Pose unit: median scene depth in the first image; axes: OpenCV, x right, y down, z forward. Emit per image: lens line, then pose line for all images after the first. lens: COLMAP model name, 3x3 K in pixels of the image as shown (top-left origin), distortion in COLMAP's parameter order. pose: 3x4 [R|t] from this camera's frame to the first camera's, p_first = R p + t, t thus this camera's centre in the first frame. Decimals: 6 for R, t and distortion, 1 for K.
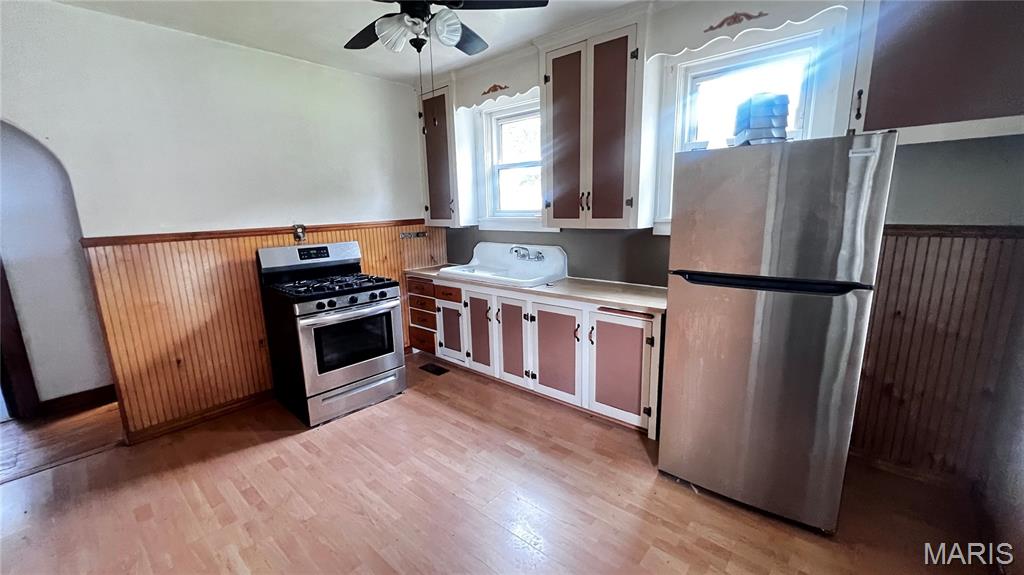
lens RADIAL K [[409.6, 0, 512.1], [0, 409.6, 289.4], [0, 0, 1]] dist [-0.001291, -0.000018]
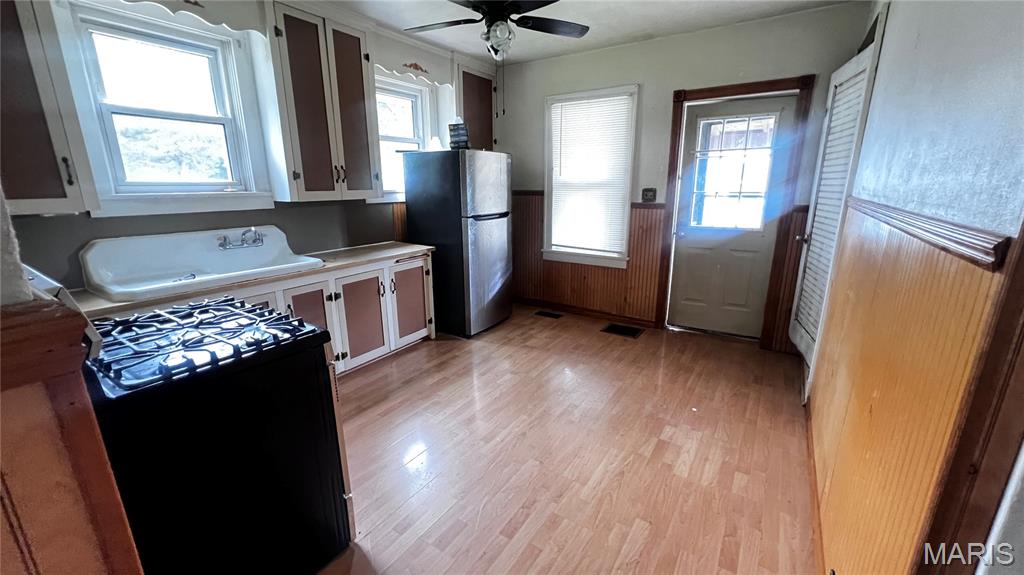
lens RADIAL K [[409.6, 0, 512.1], [0, 409.6, 289.4], [0, 0, 1]] dist [-0.001291, -0.000018]
pose [[-0.136250, -0.228366, 0.963994, -1.036234], [0.202713, 0.946053, 0.252767, -0.115563], [-0.969713, 0.229854, -0.082607, 0.760123]]
